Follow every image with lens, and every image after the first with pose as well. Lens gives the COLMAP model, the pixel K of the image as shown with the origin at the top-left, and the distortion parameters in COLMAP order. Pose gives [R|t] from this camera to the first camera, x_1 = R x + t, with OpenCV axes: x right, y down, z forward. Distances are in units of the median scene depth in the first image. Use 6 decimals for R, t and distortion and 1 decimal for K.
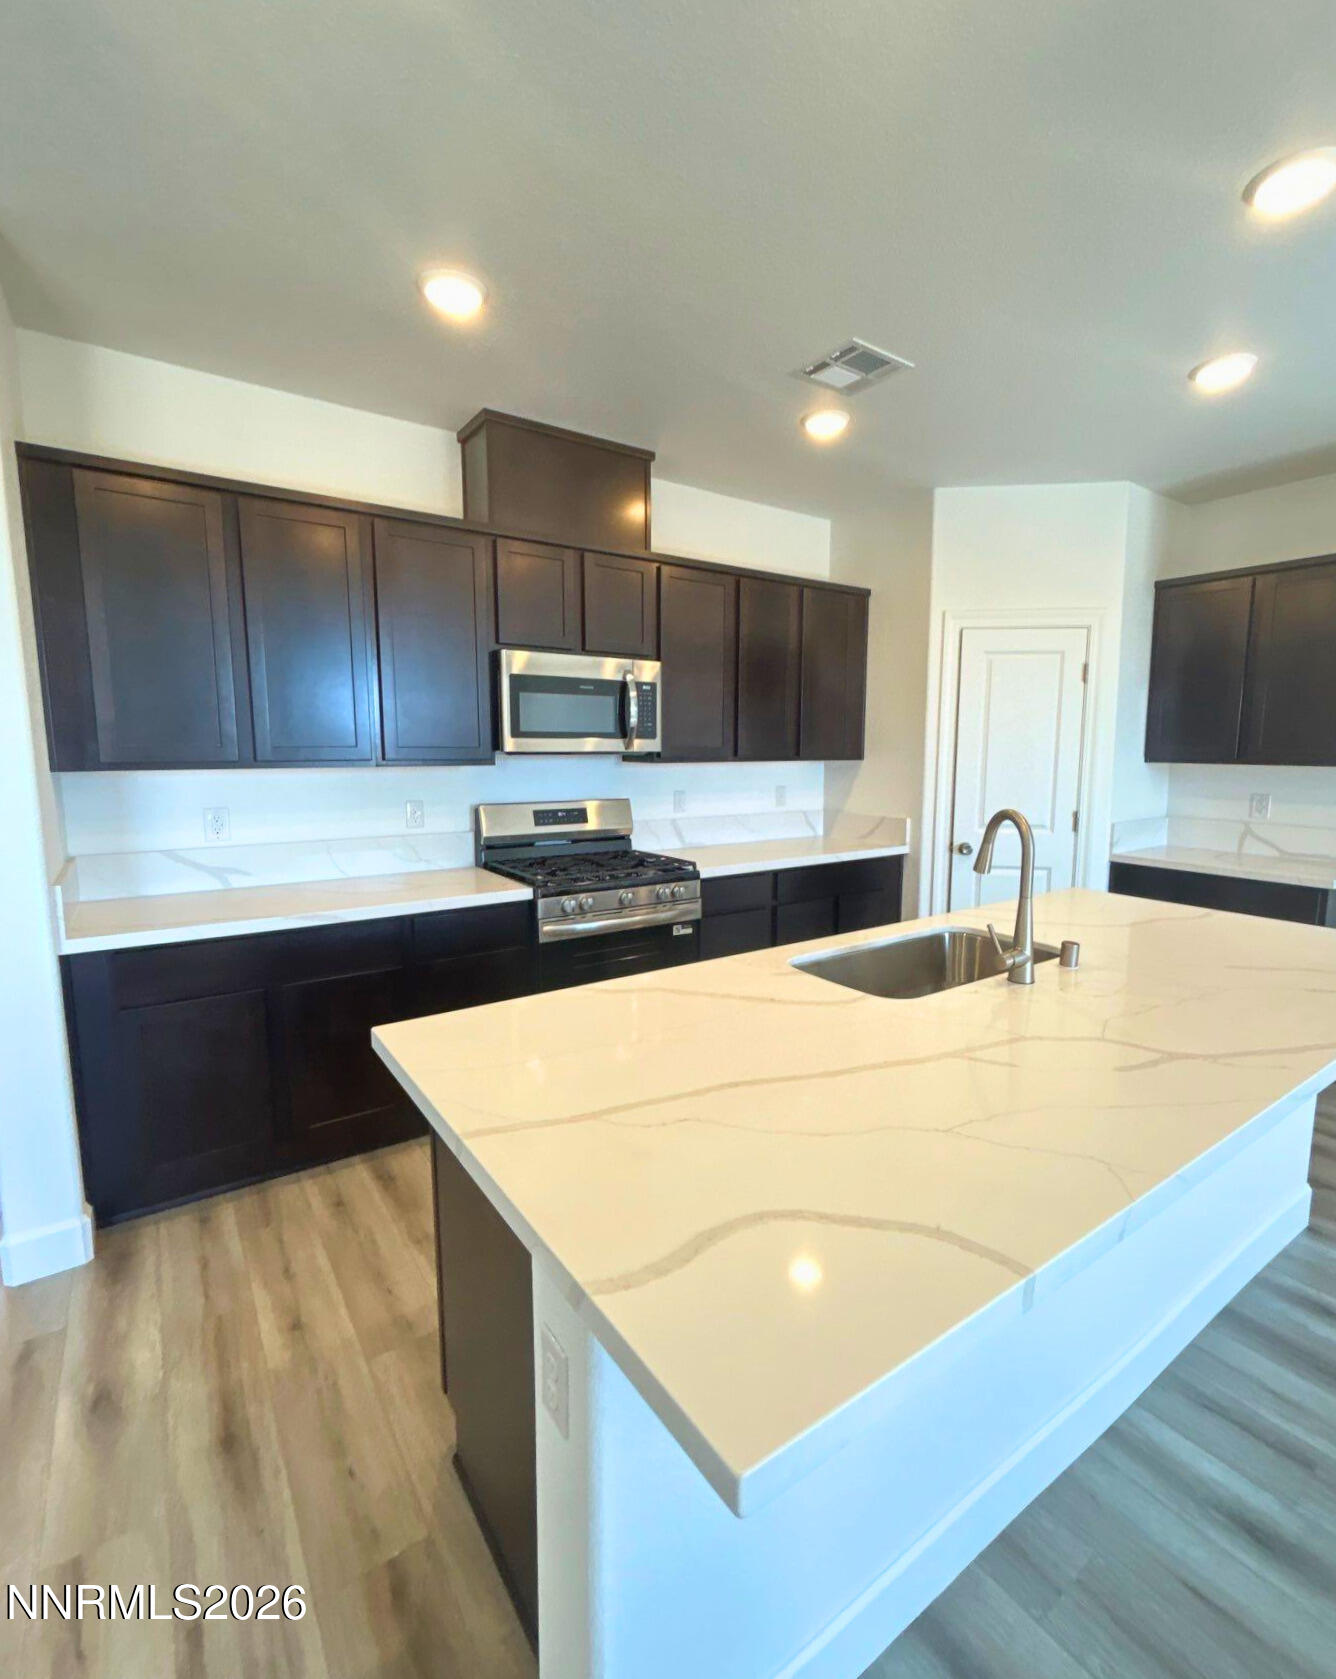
lens RADIAL K [[758.8, 0, 668.0], [0, 758.8, 839.5], [0, 0, 1]] dist [-0.000182, -0.000207]
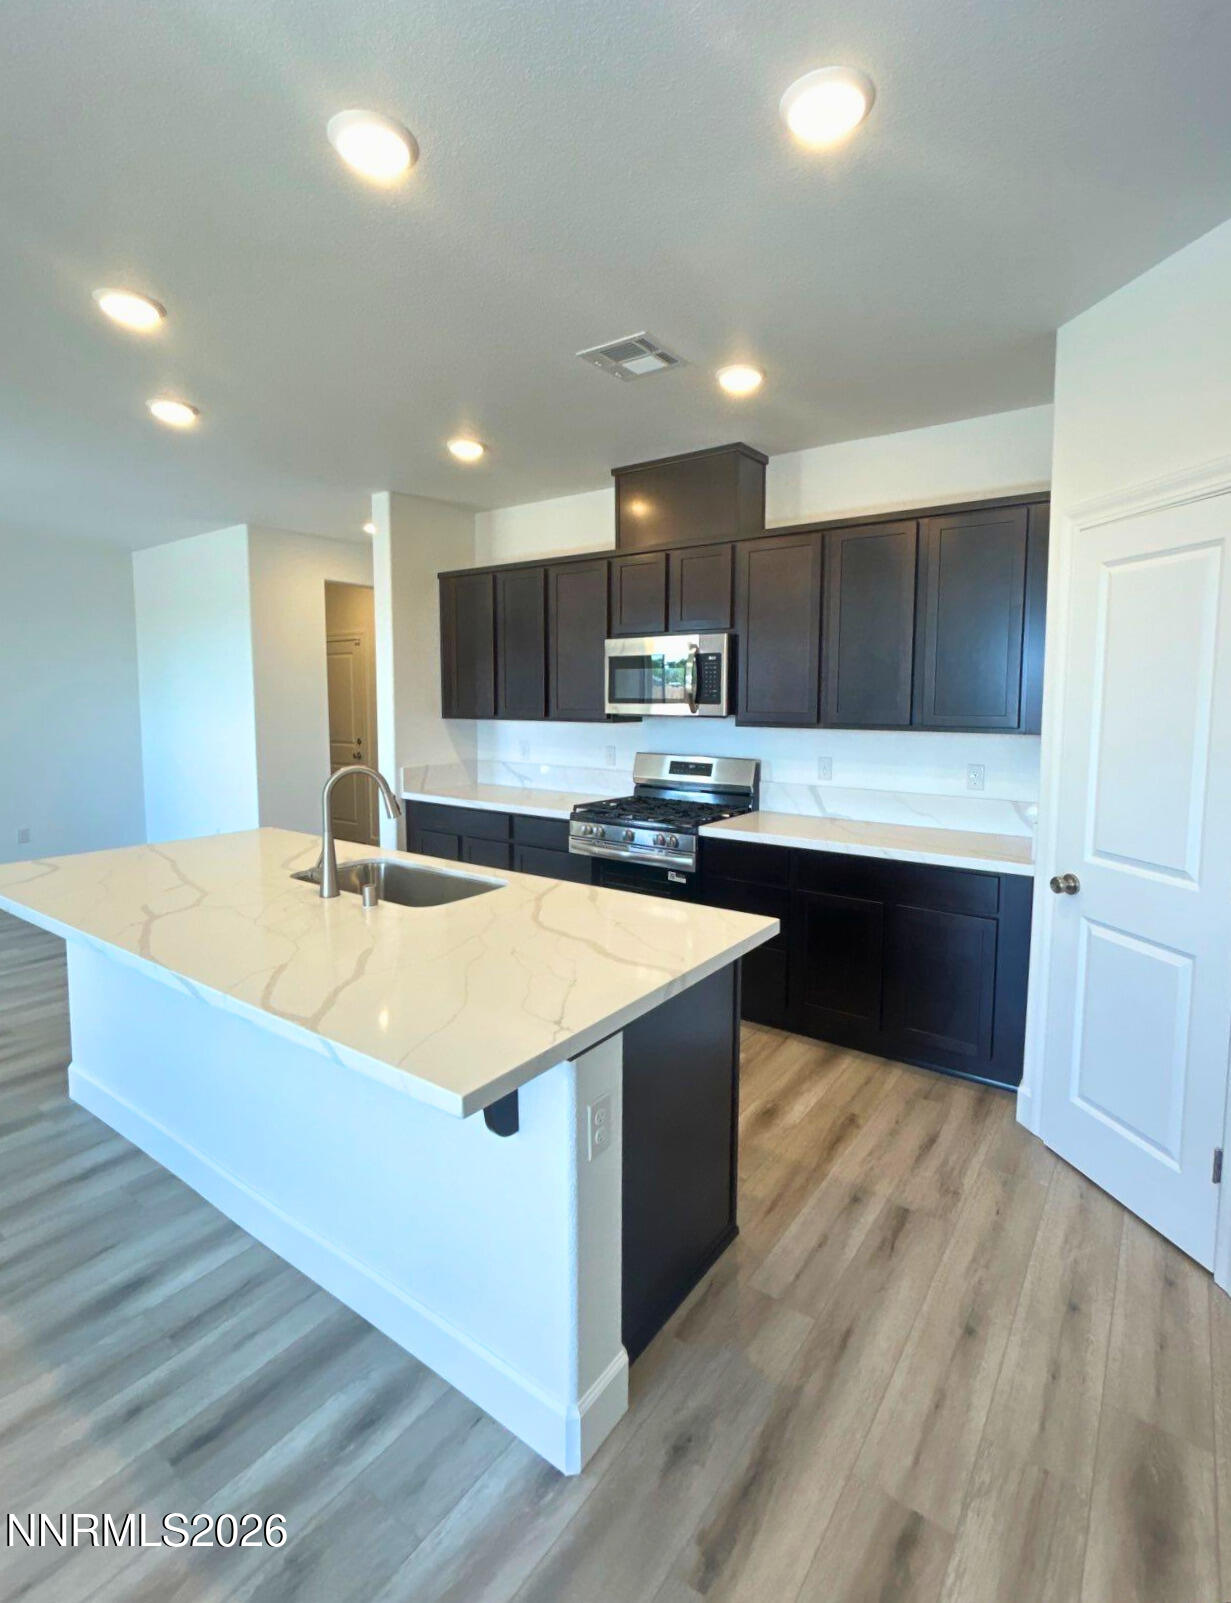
lens RADIAL K [[753.9, 0, 651.6], [0, 753.9, 758.3], [0, 0, 1]] dist [0.009428, 0.000310]
pose [[0.351446, 0.072241, -0.933417, 1.061540], [-0.120148, 0.992254, 0.031557, -0.085955], [0.928466, 0.101057, 0.357404, 0.586723]]
